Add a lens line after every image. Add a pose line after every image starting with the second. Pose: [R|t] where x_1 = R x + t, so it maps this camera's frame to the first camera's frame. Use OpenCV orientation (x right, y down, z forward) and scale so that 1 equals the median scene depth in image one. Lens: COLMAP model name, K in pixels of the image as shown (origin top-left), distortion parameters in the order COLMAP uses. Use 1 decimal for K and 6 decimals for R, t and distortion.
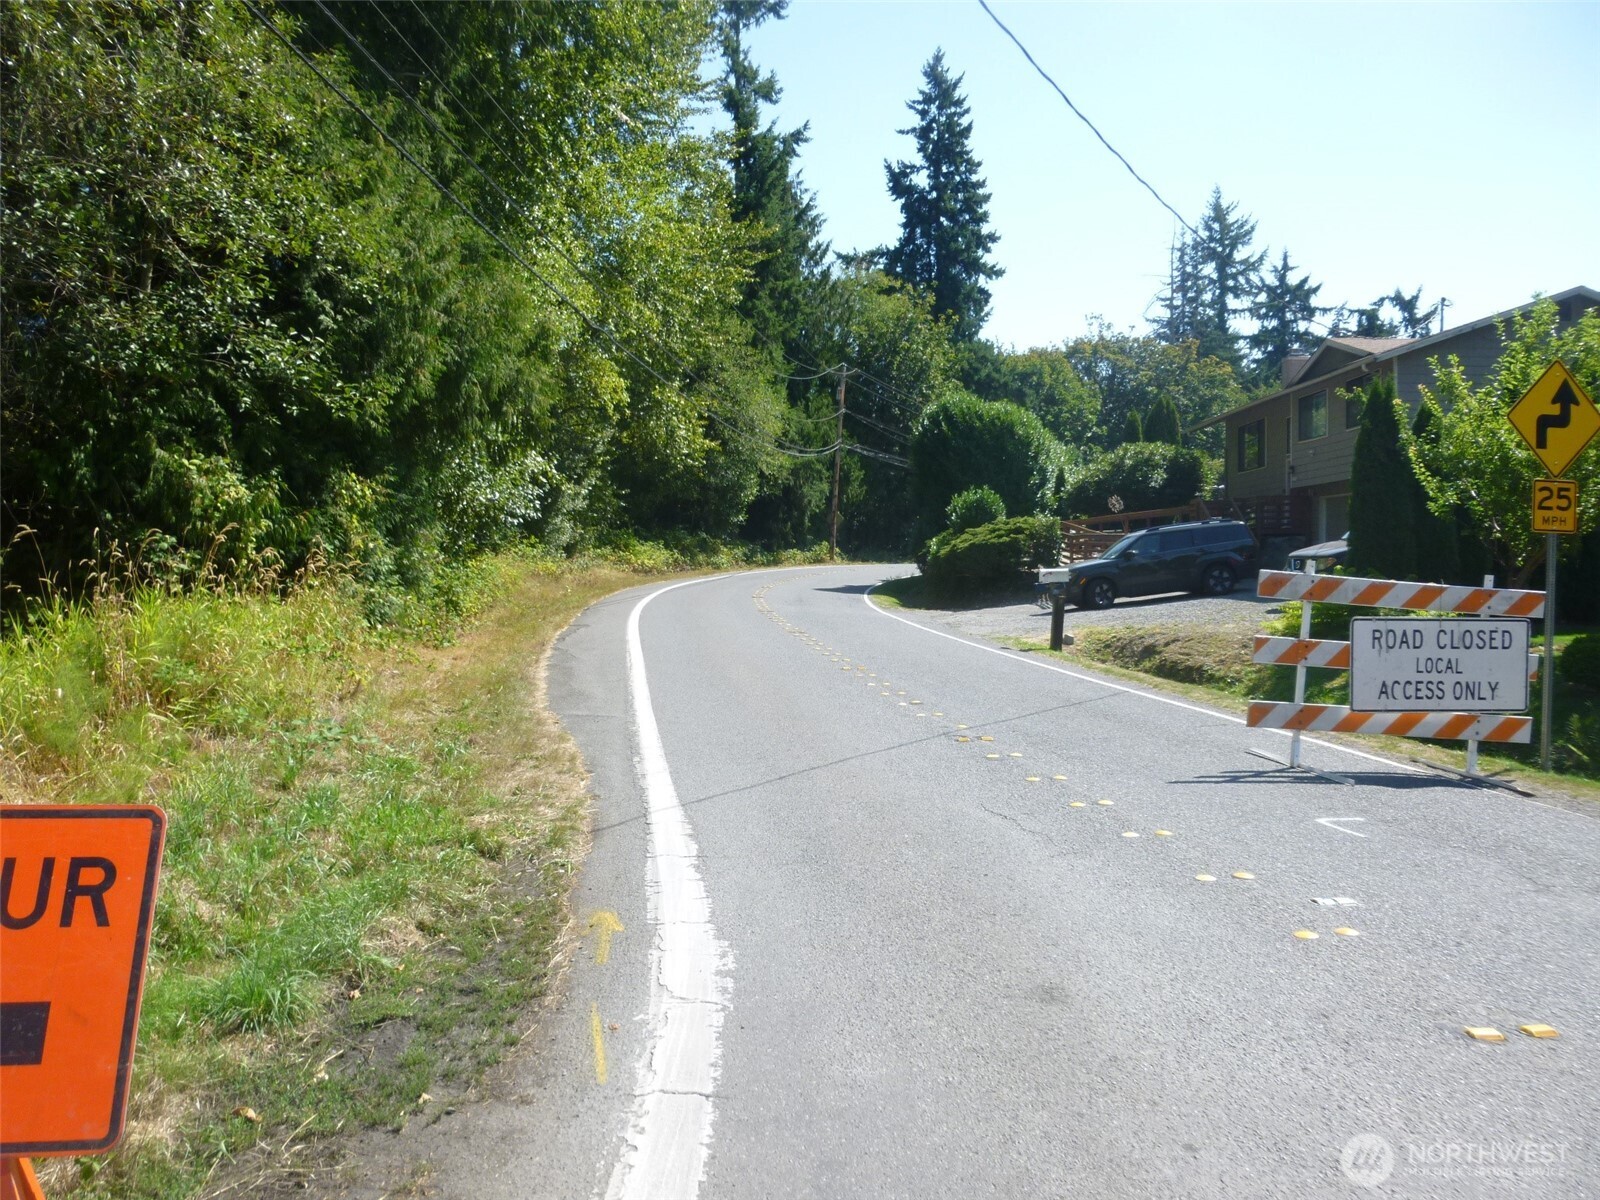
lens RADIAL K [[1236.0, 0, 800.0], [0, 1236.0, 600.0], [0, 0, 1]] dist [-0.047368, 0.003760]
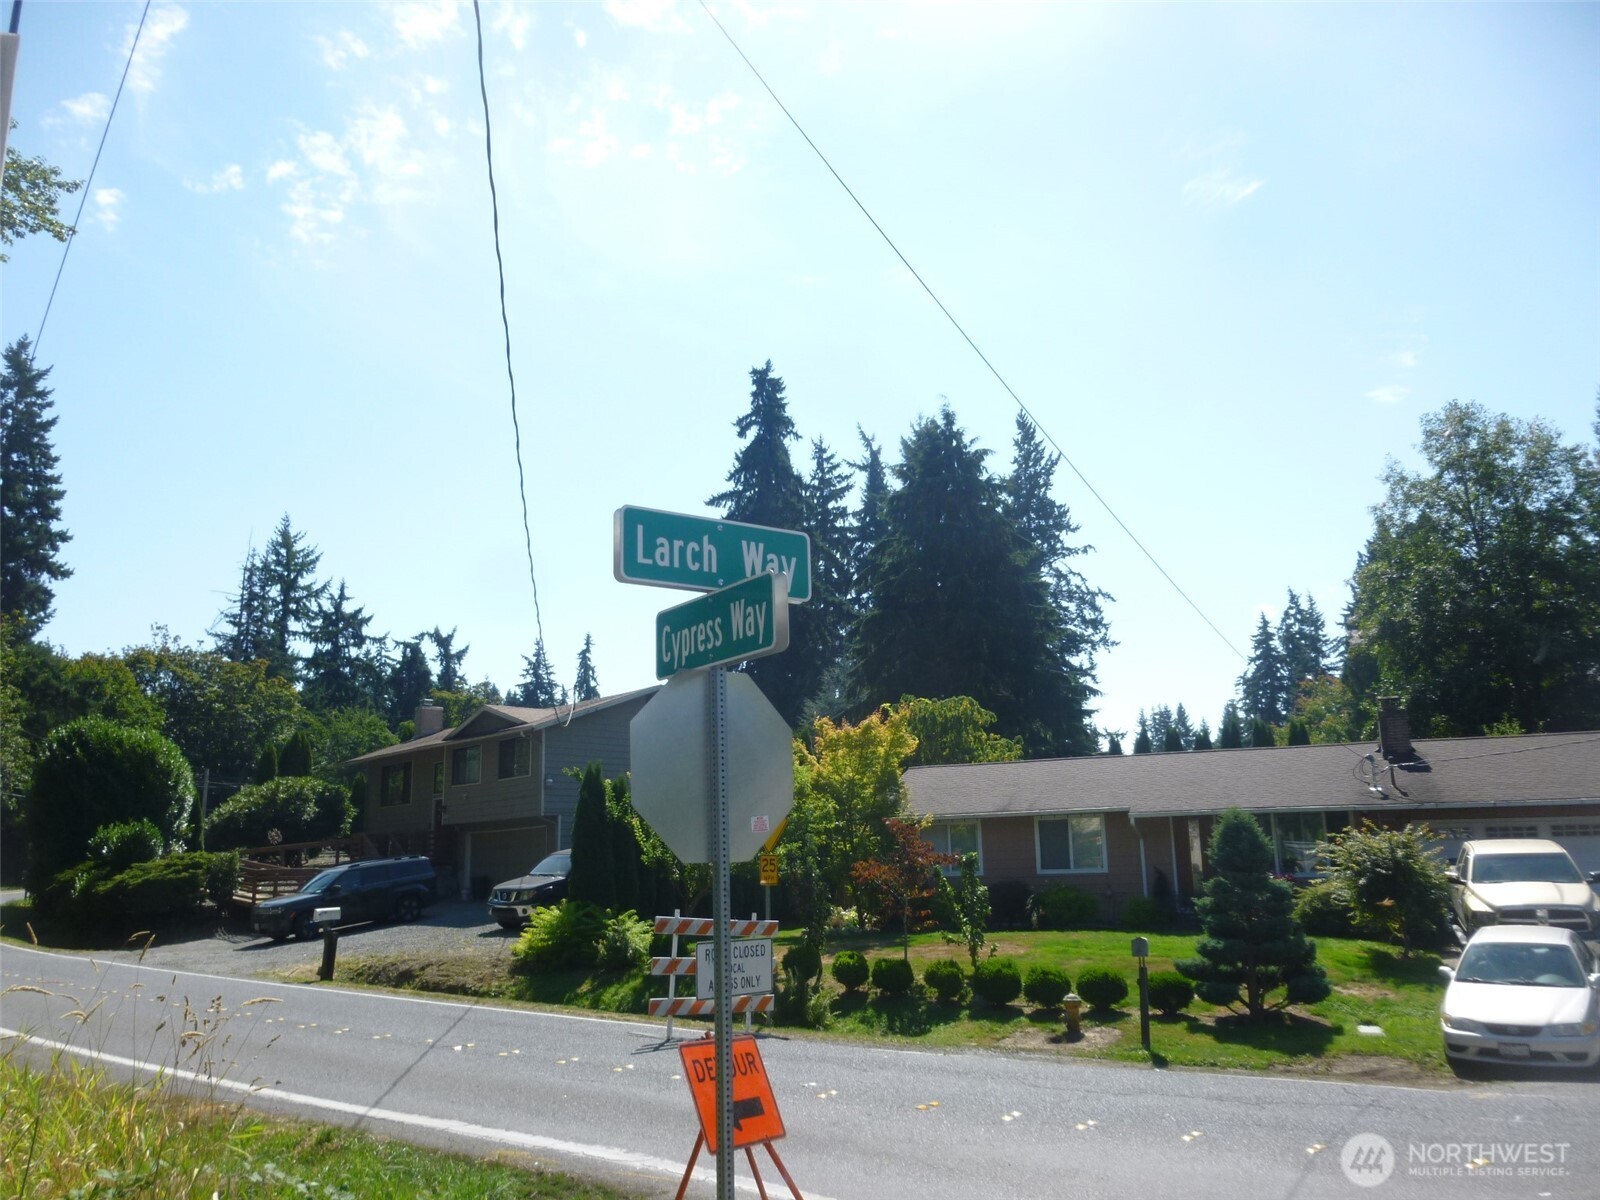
lens RADIAL K [[1242.0, 0, 833.9], [0, 1242.0, 605.5], [0, 0, 1]] dist [-0.029570, 0.052941]
pose [[0.696856, 0.131881, 0.704981, -0.093053], [0.041770, 0.973817, -0.223461, -0.006628], [-0.715993, 0.185167, 0.673102, -0.050934]]
